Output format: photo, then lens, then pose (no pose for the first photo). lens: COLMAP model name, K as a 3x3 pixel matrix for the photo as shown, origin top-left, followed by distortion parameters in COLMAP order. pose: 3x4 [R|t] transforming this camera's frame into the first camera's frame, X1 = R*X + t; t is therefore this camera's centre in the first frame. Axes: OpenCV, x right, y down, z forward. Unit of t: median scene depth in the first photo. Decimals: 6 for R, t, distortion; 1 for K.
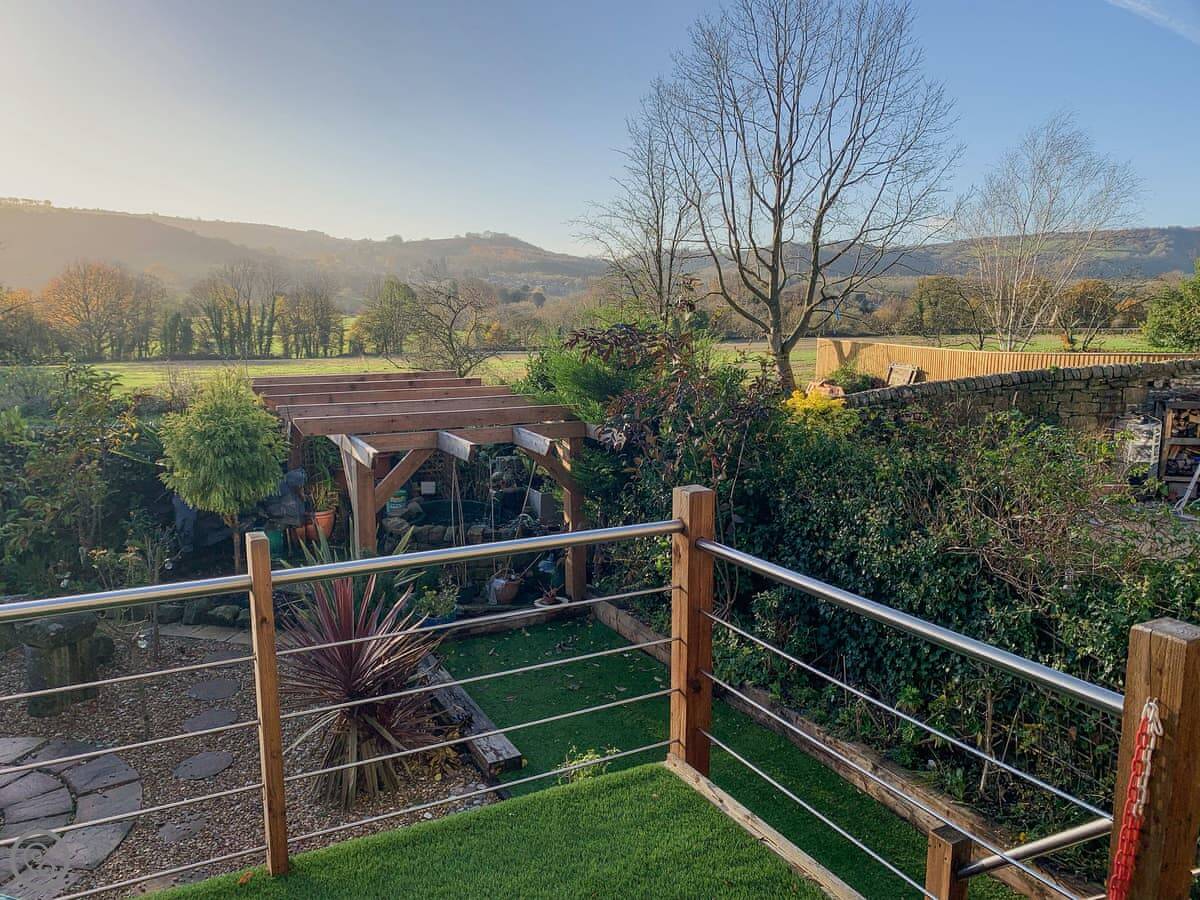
lens RADIAL K [[952.9, 0, 600.0], [0, 952.9, 450.0], [0, 0, 1]] dist [0.039878, -0.000568]
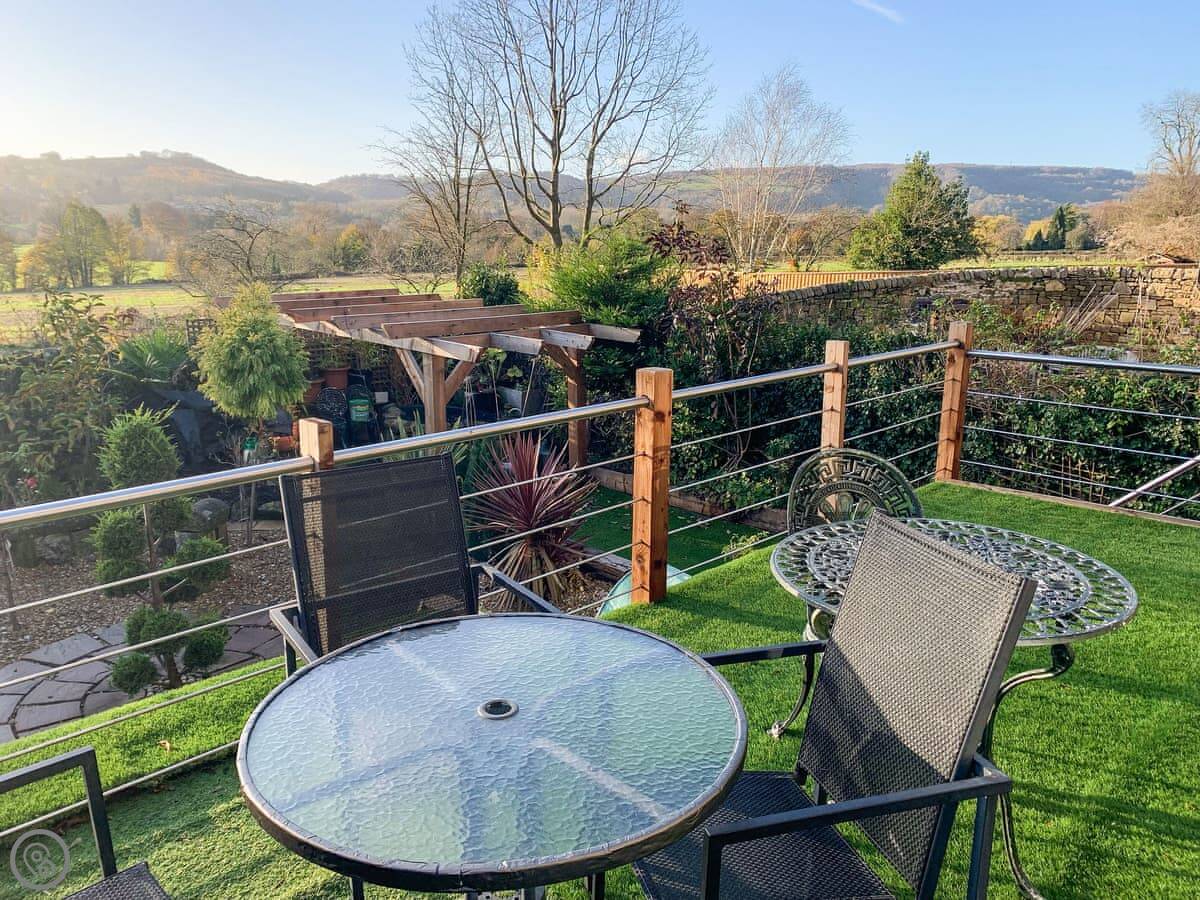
lens RADIAL K [[943.7, 0, 600.0], [0, 943.7, 450.0], [0, 0, 1]] dist [0.114064, -0.137169]
pose [[0.952097, -0.068627, 0.297996, -0.108154], [0.047312, 0.995817, 0.078170, 0.010490], [-0.302114, -0.060327, 0.951361, -0.049965]]
